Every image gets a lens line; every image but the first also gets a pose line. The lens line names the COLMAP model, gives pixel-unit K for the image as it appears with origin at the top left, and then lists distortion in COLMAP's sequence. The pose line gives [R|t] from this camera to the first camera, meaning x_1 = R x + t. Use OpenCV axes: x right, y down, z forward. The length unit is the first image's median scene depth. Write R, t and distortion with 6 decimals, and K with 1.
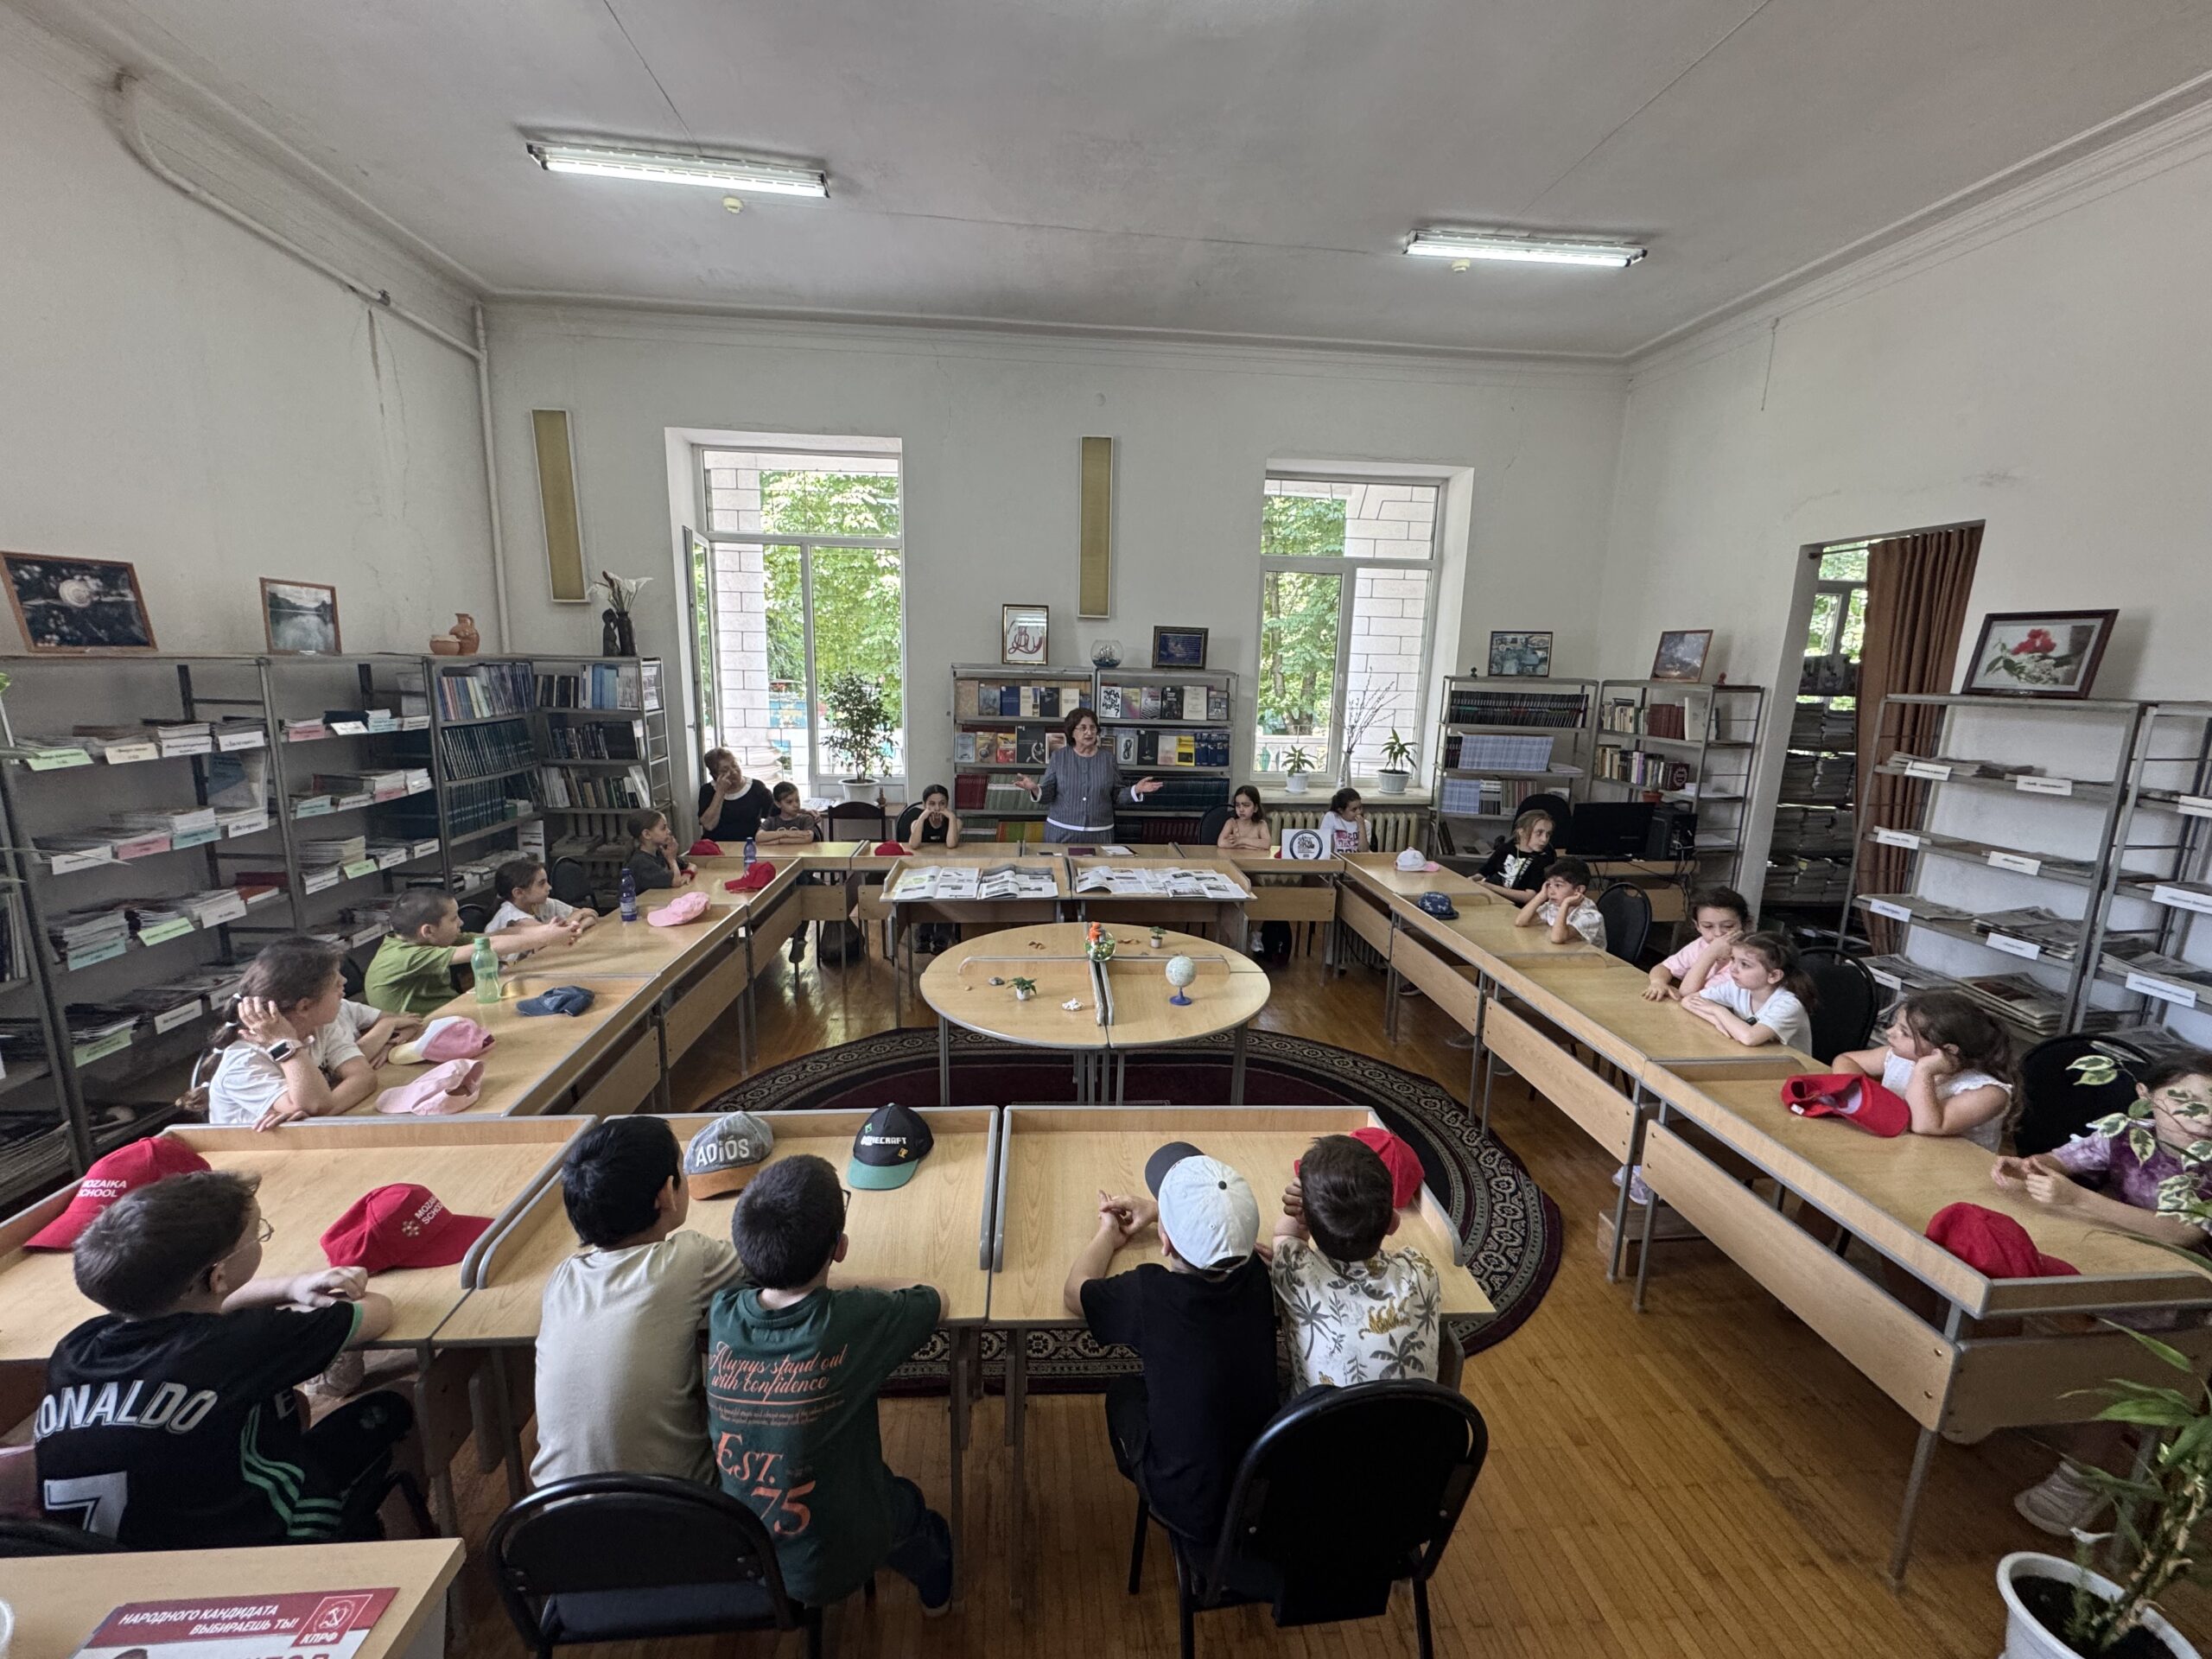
lens RADIAL K [[877.5, 0, 1105.2], [0, 877.5, 831.2], [0, 0, 1]] dist [-0.001926, 0.000025]
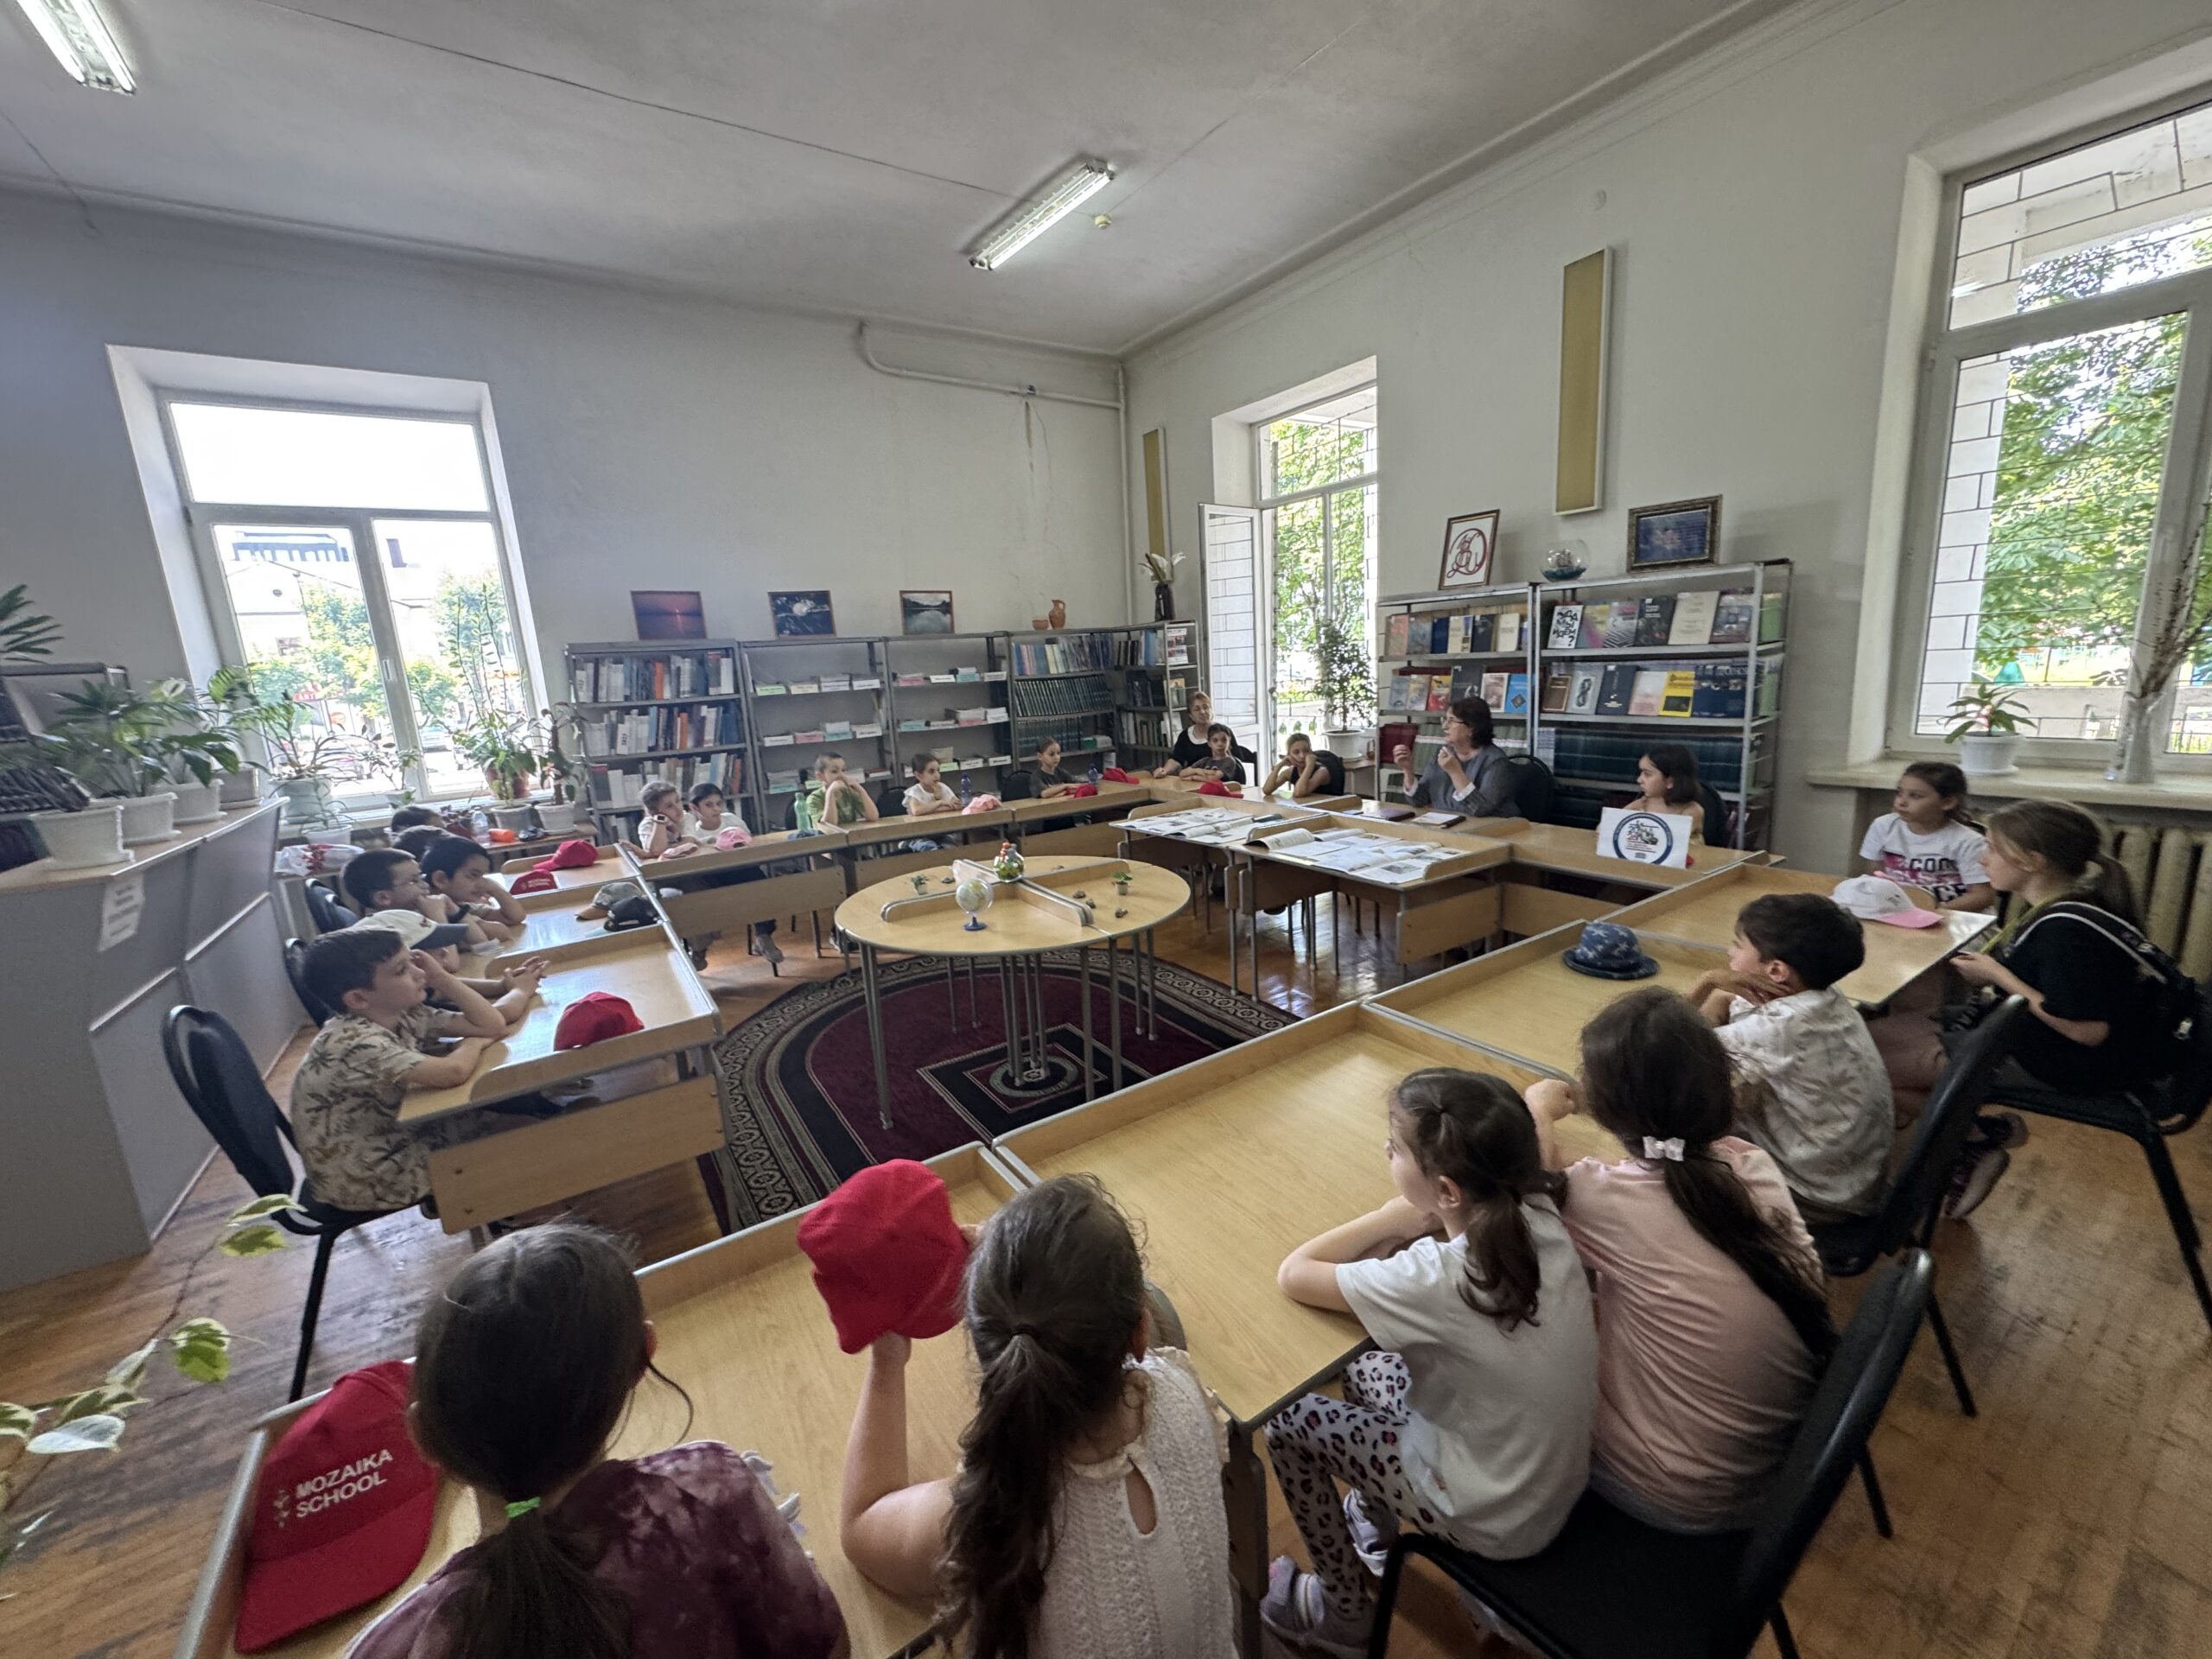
lens RADIAL K [[877.5, 0, 1103.6], [0, 877.5, 830.1], [0, 0, 1]] dist [-0.001926, 0.000025]
pose [[0.477157, 0.119461, -0.870661, 0.566414], [-0.100949, 0.991611, 0.080732, -0.000930], [0.873001, 0.049371, 0.485213, 0.384576]]
